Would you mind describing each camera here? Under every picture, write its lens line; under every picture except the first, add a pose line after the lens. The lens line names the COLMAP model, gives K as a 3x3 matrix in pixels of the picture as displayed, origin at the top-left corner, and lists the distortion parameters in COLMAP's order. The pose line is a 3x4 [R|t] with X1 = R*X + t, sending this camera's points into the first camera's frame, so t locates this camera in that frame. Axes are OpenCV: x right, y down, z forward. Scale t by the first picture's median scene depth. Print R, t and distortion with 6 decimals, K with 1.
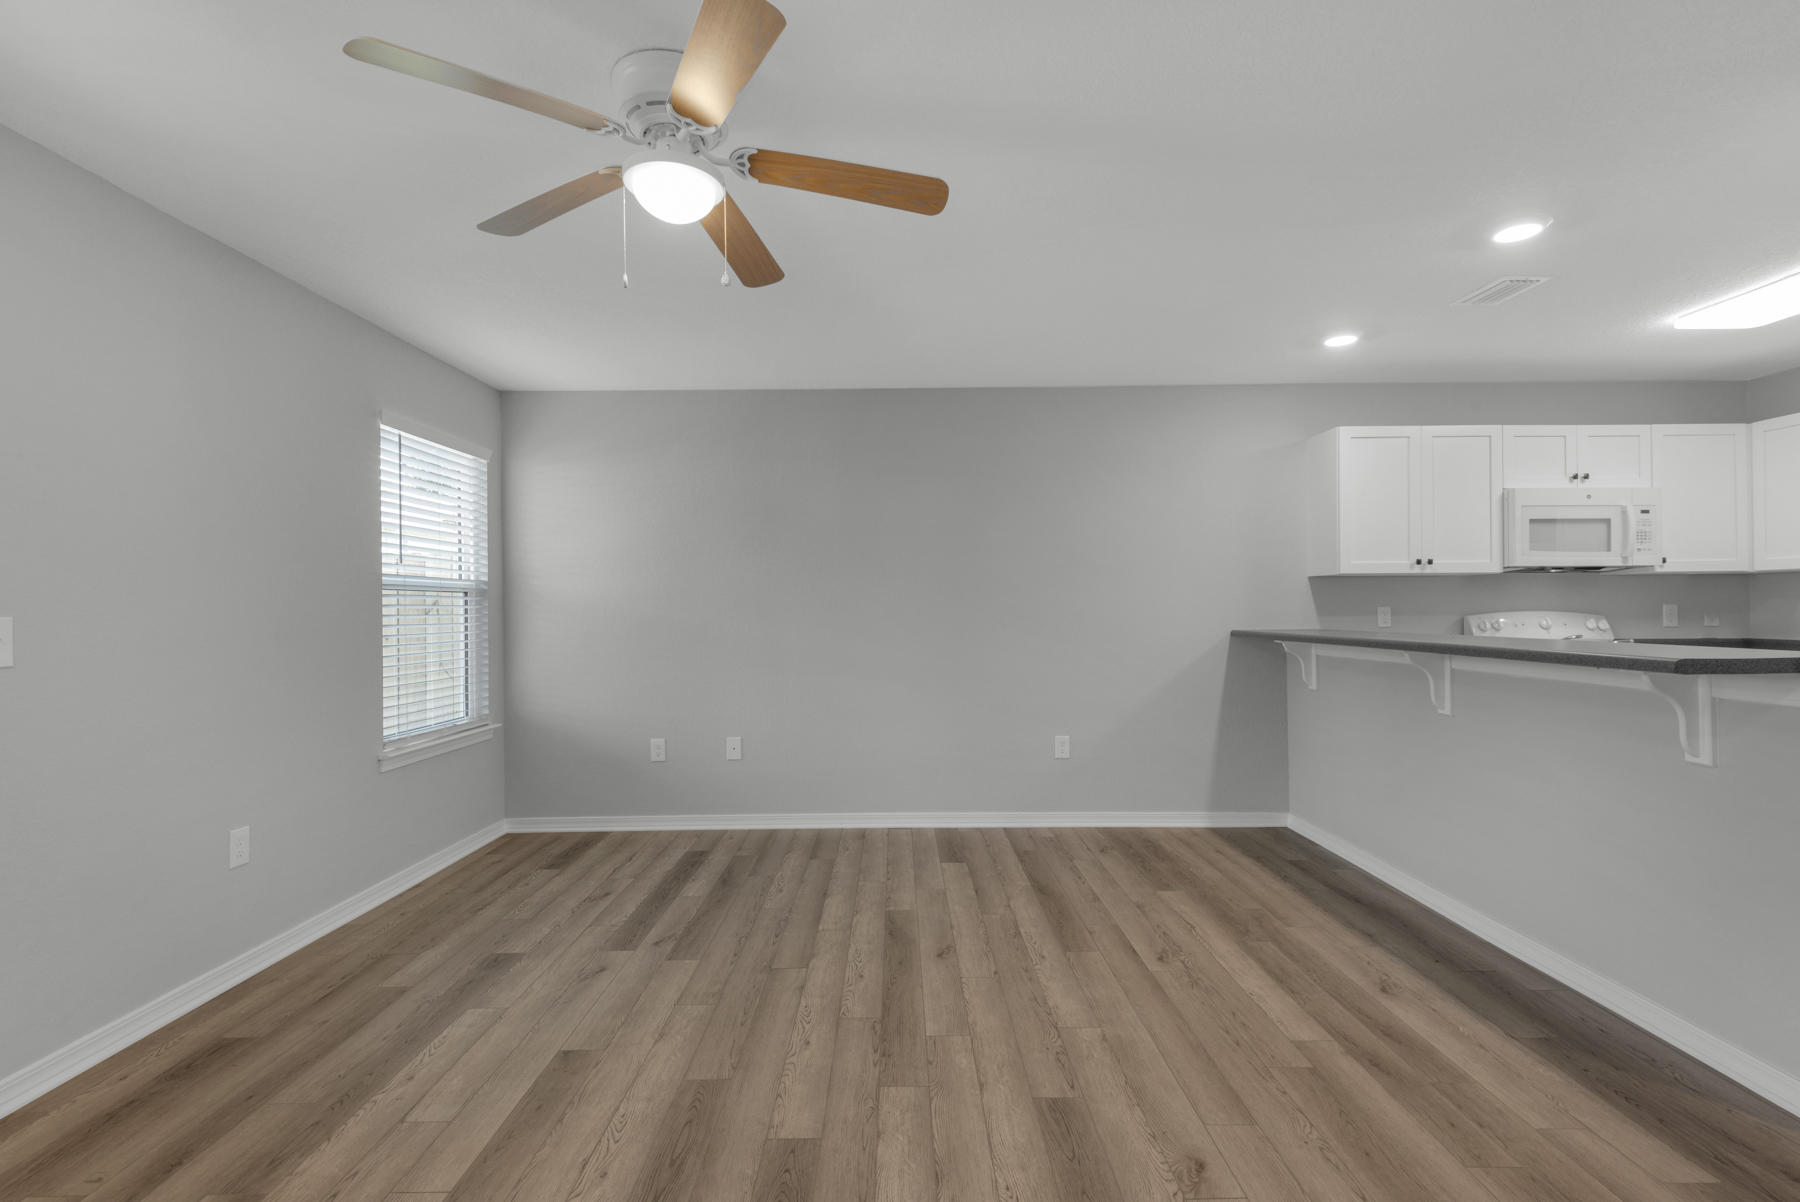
lens RADIAL K [[819.6, 0, 879.0], [0, 819.6, 608.5], [0, 0, 1]] dist [0.045338, -0.026596]
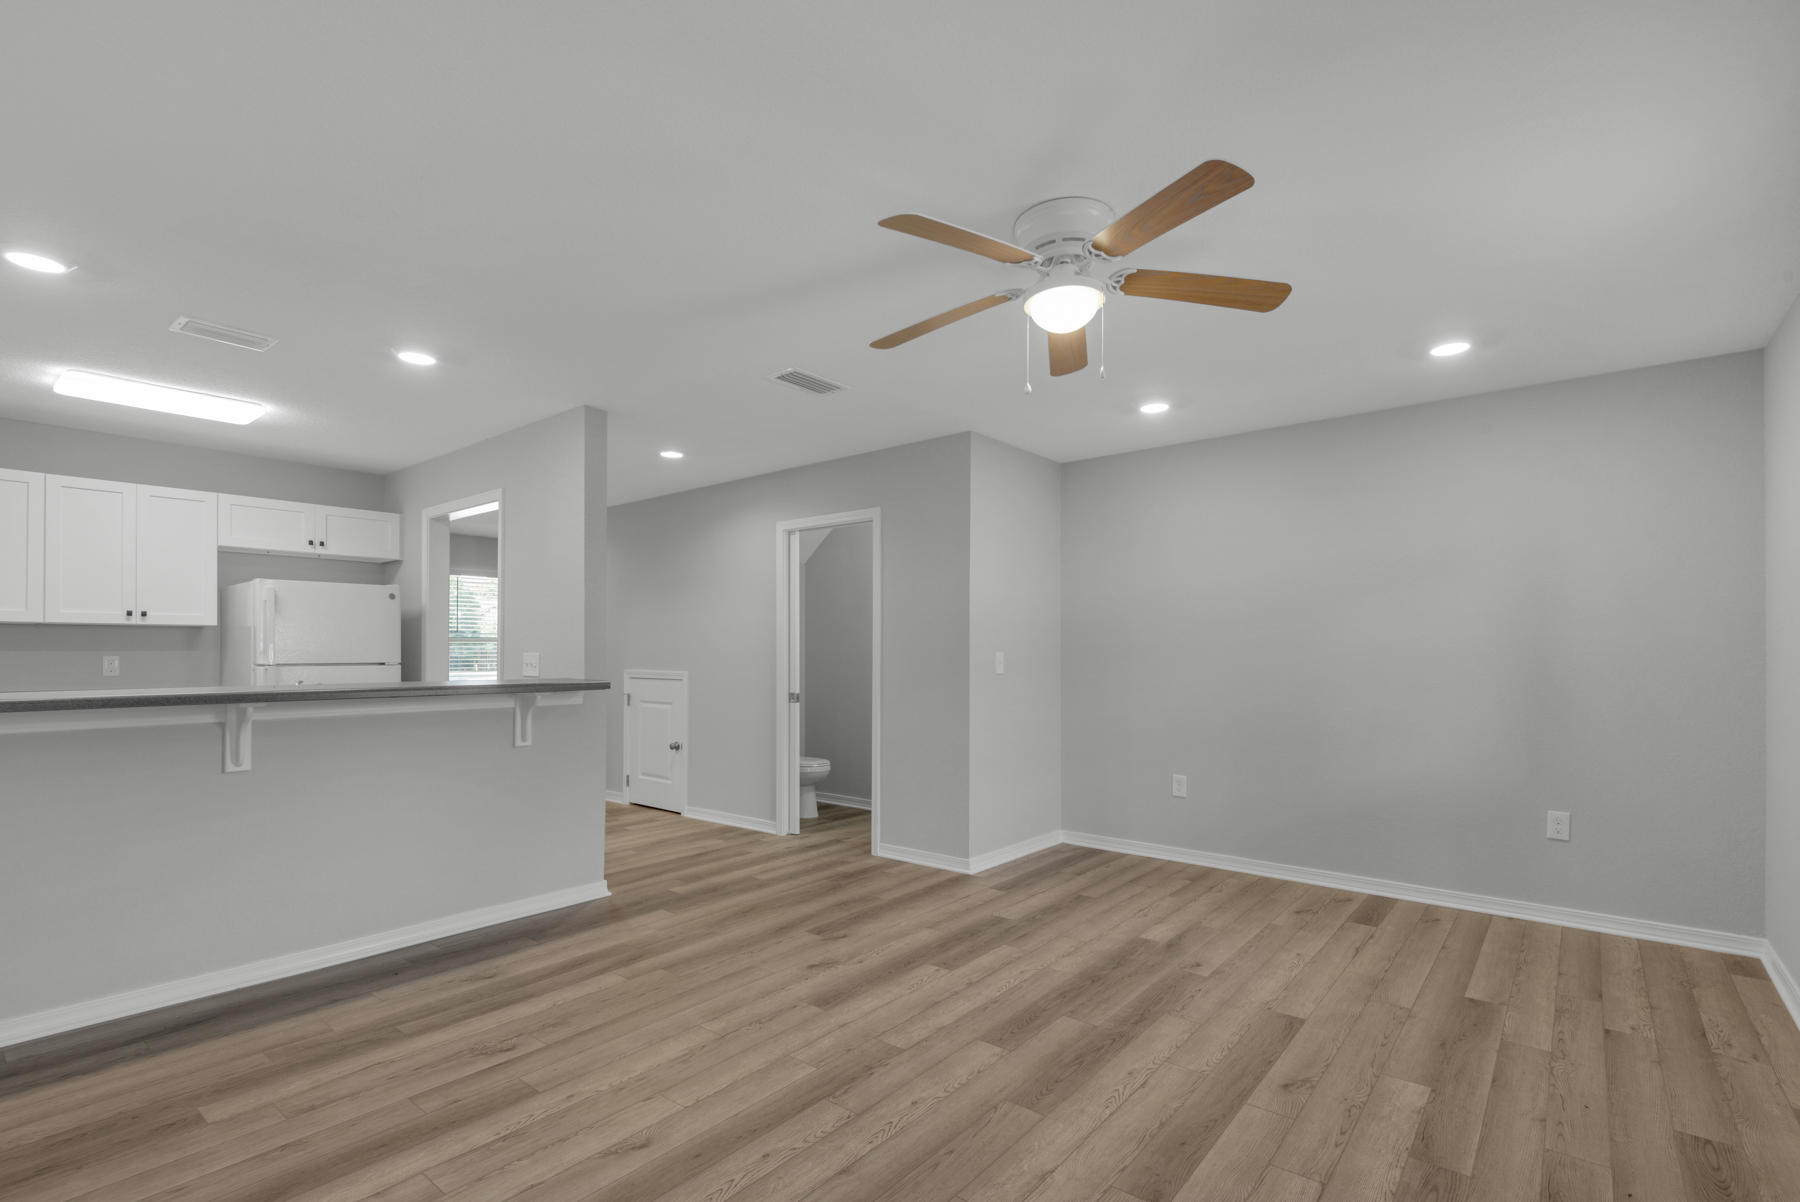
lens RADIAL K [[865.2, 0, 903.6], [0, 865.2, 650.7], [0, 0, 1]] dist [0.048787, -0.032041]
pose [[-0.794139, 0.008998, 0.607670, -0.487188], [0.005509, 0.999956, -0.007607, 0.003121], [-0.607712, -0.002693, -0.794153, 1.264190]]
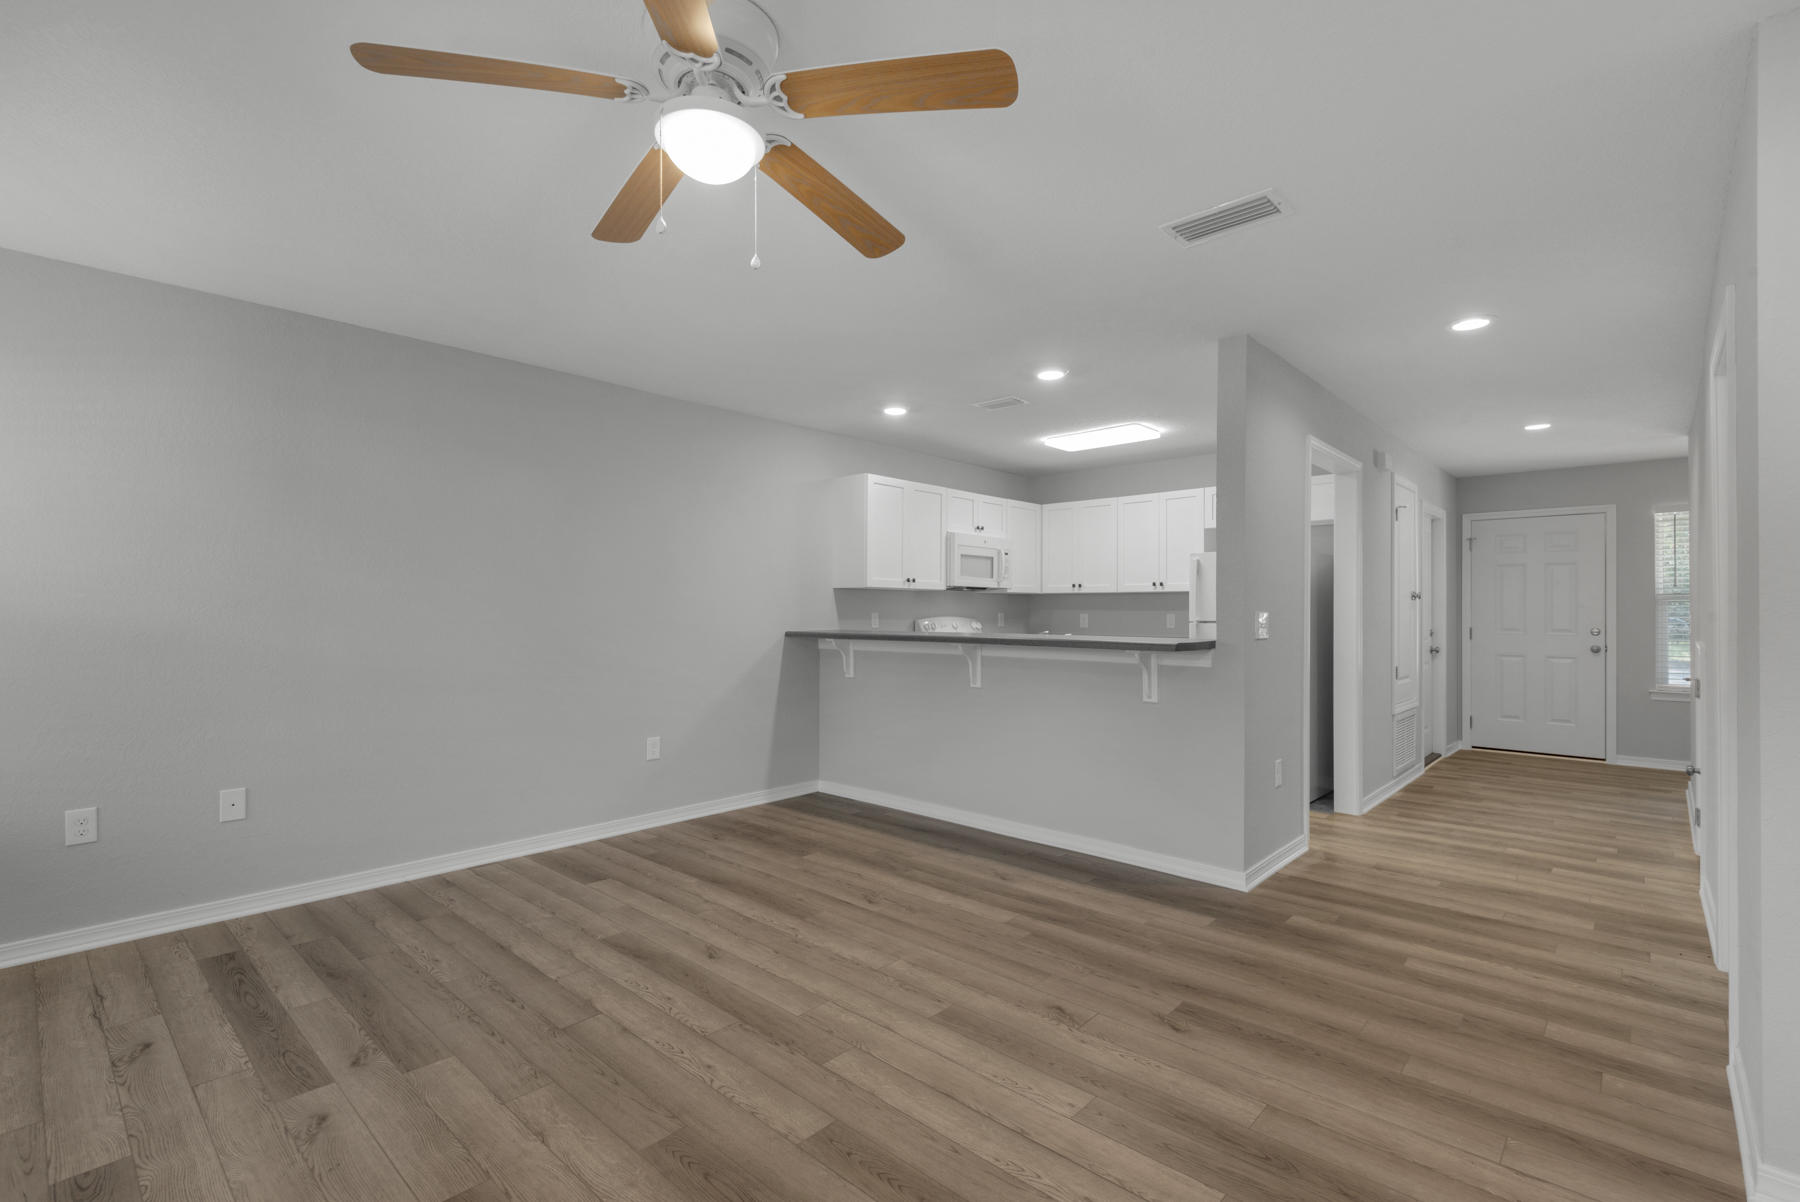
lens RADIAL K [[819.6, 0, 879.0], [0, 819.6, 608.5], [0, 0, 1]] dist [0.045338, -0.026596]
pose [[0.681154, 0.012345, 0.732036, -0.457318], [-0.009040, 0.999923, -0.008451, 0.002941], [-0.732084, -0.000861, 0.681214, 0.143892]]
